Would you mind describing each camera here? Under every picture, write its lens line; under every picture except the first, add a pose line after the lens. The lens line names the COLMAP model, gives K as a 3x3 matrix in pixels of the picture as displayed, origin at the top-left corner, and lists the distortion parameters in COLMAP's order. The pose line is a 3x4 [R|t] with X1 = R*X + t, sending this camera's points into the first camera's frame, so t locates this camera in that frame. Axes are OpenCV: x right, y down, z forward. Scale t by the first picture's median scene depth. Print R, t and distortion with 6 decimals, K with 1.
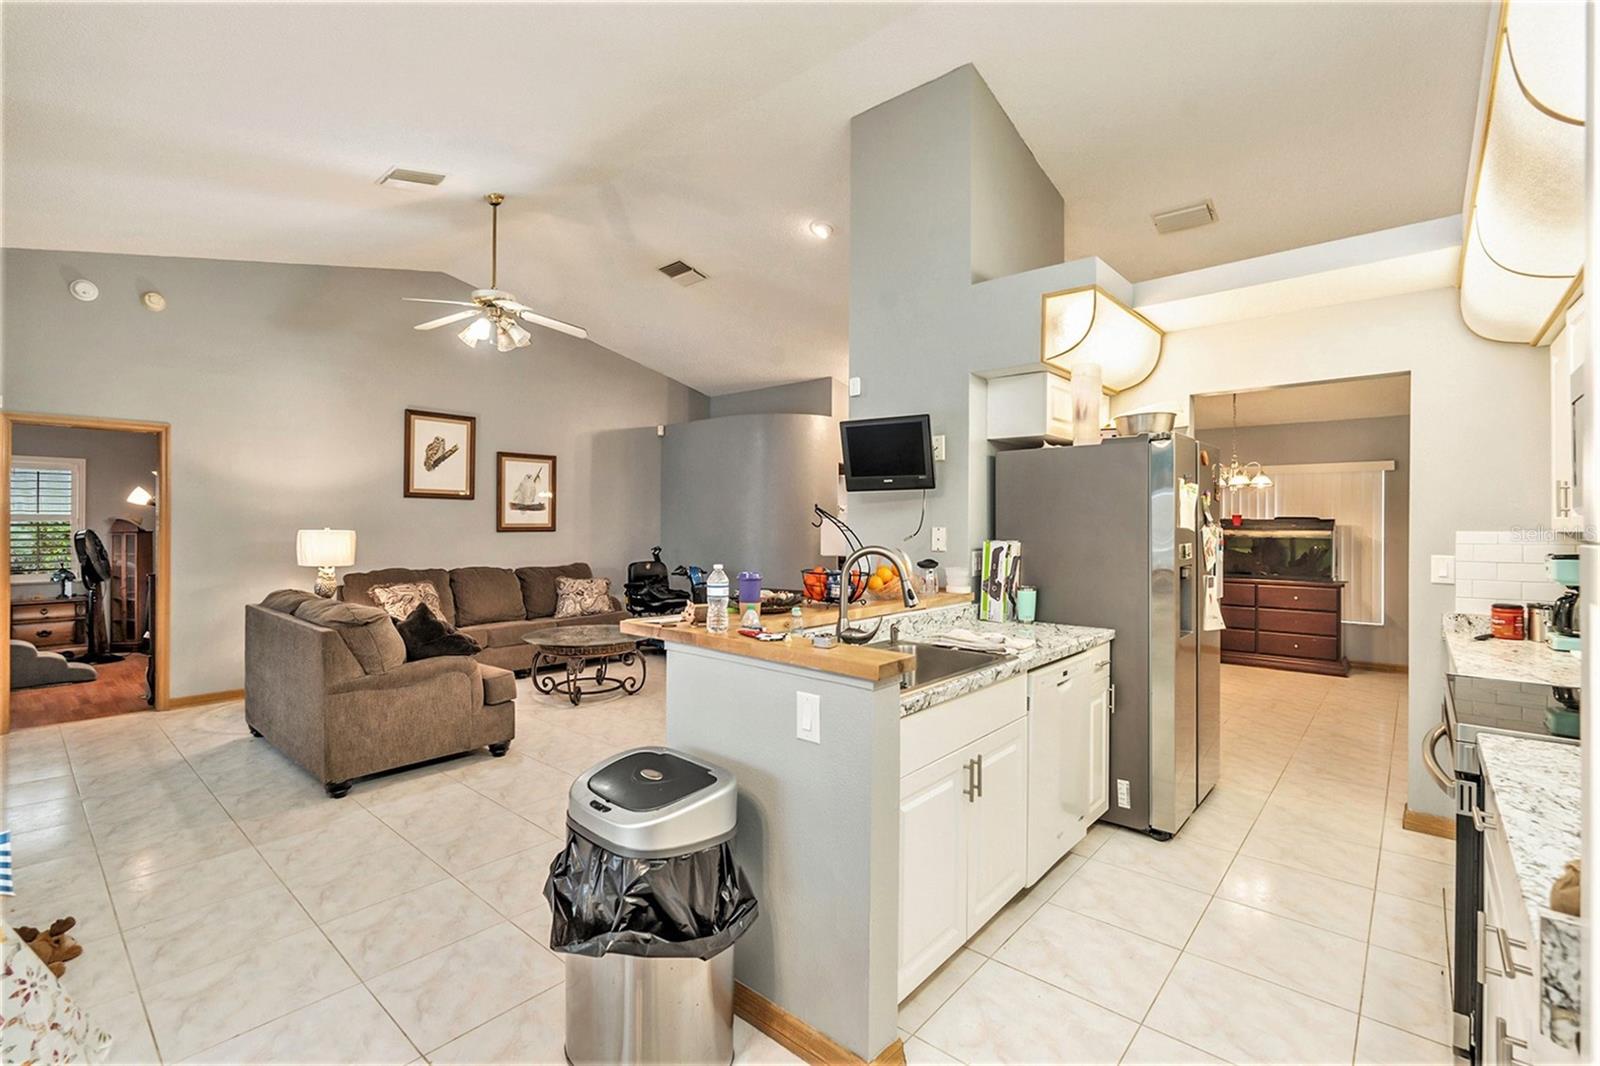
lens RADIAL K [[711.6, 0, 795.0], [0, 711.6, 520.7], [0, 0, 1]] dist [0.003072, -0.000772]
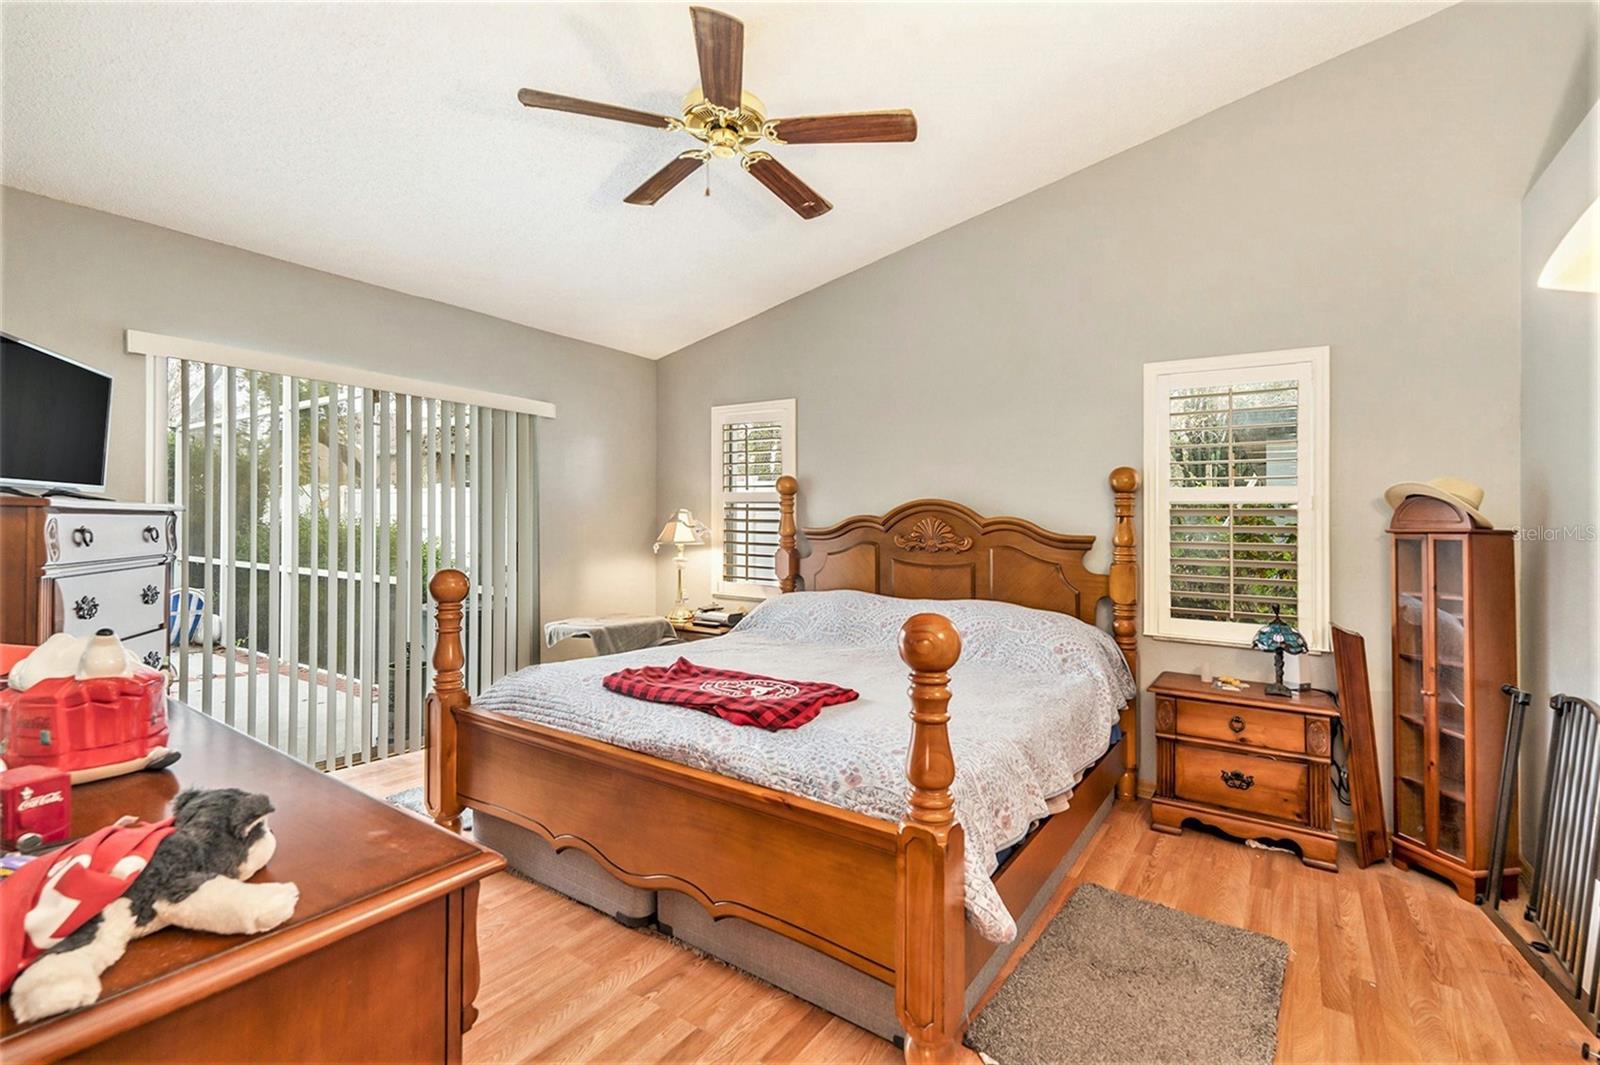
lens RADIAL K [[711.6, 0, 807.3], [0, 711.6, 522.5], [0, 0, 1]] dist [0.003072, -0.000772]
pose [[0.123165, -0.011446, -0.992320, -0.660946], [-0.026218, 0.999547, -0.014784, 0.026774], [0.992040, 0.027838, 0.122809, 0.683062]]
